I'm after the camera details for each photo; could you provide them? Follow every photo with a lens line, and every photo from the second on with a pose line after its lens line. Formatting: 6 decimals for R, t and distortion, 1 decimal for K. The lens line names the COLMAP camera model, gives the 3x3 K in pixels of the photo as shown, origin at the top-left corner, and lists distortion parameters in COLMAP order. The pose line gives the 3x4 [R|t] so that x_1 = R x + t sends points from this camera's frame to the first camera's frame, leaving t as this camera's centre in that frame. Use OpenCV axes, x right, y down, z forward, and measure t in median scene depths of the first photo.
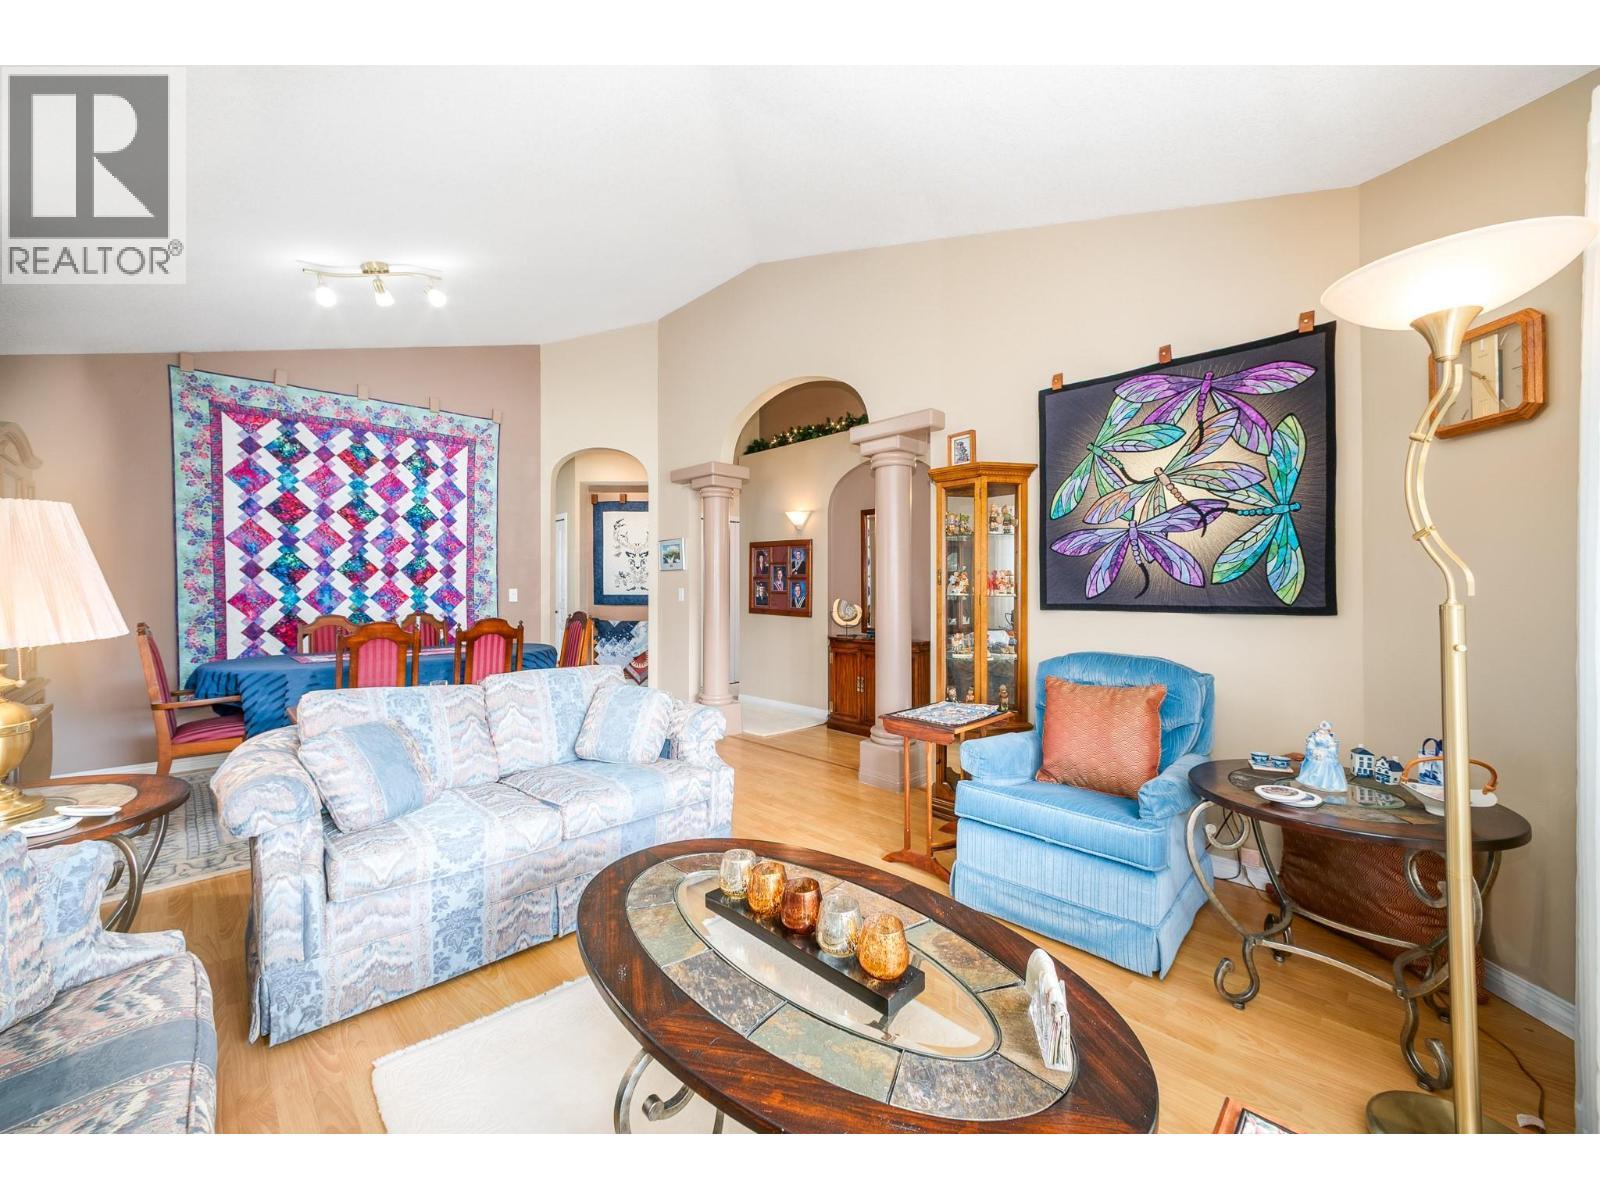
lens RADIAL K [[632.5, 0, 798.0], [0, 632.5, 592.0], [0, 0, 1]] dist [-0.001897, -0.000530]
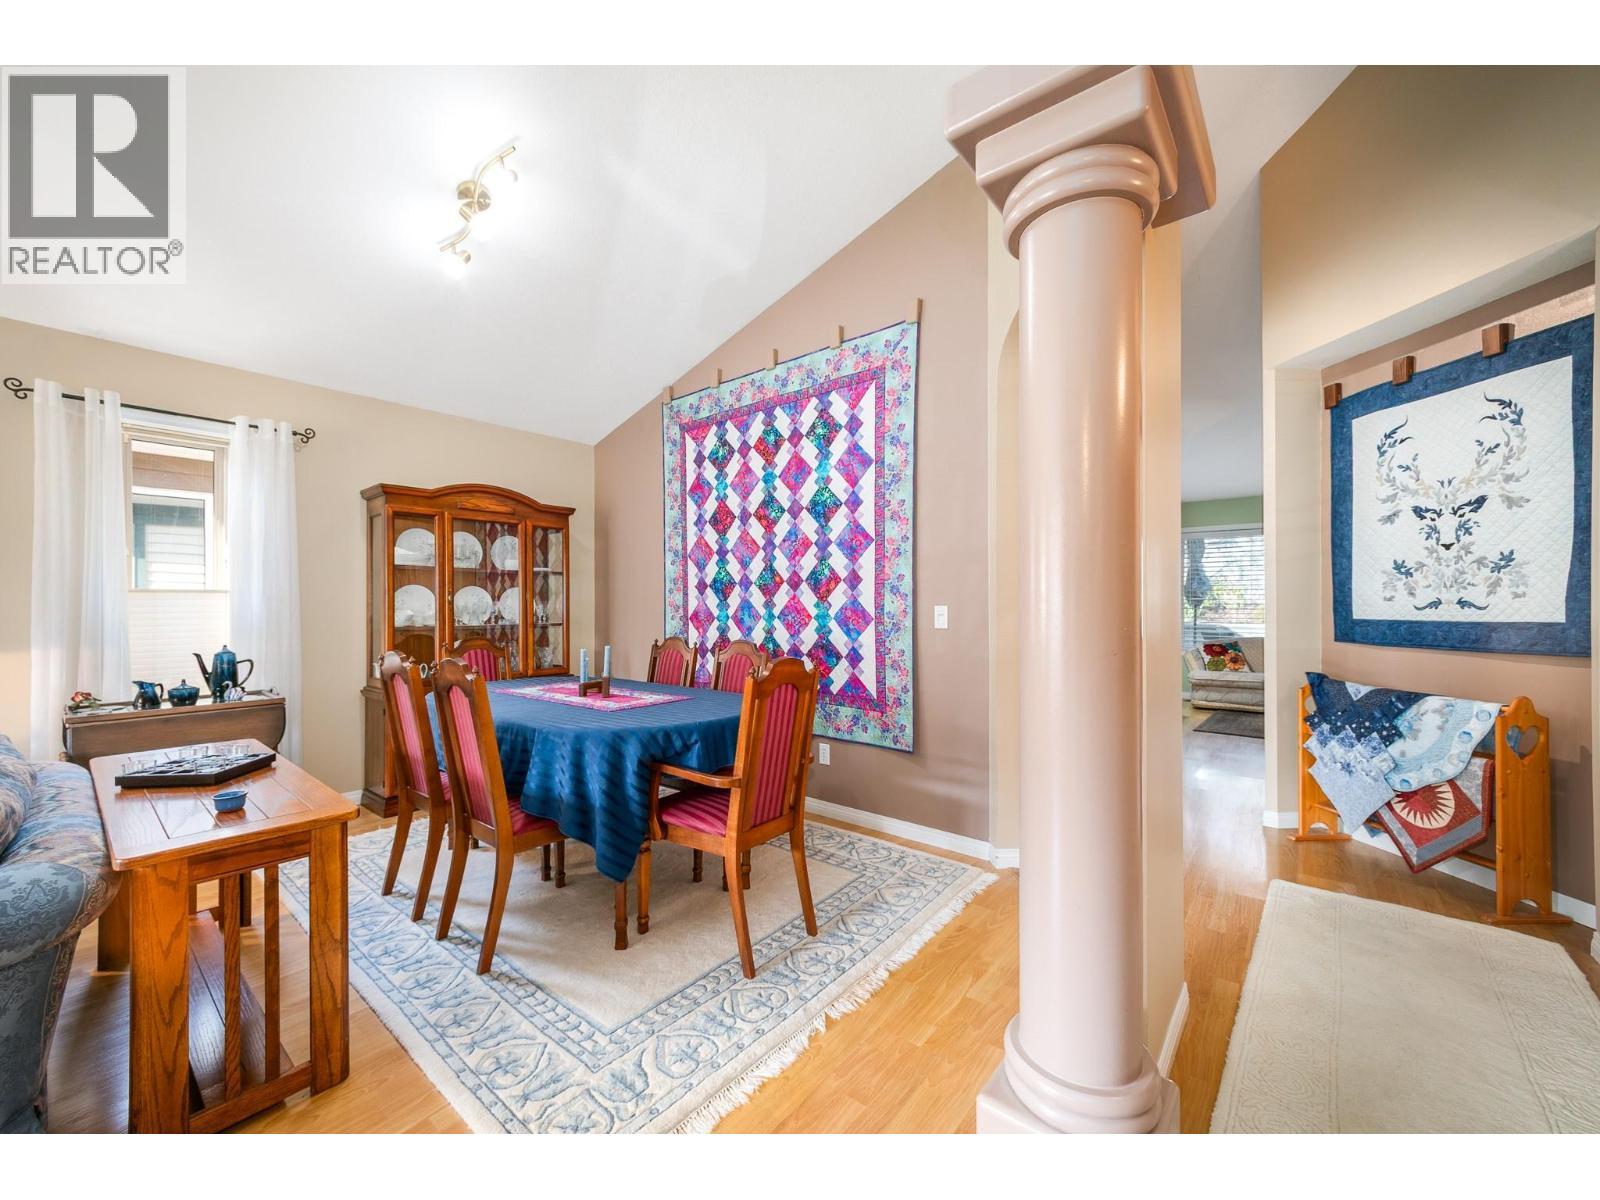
lens RADIAL K [[632.5, 0, 799.9], [0, 632.5, 606.2], [0, 0, 1]] dist [-0.001897, -0.000530]
pose [[0.098672, 0.005430, -0.995105, 0.108683], [-0.001454, 0.999985, 0.005312, -0.008877], [0.995119, 0.000922, 0.098678, 0.933361]]
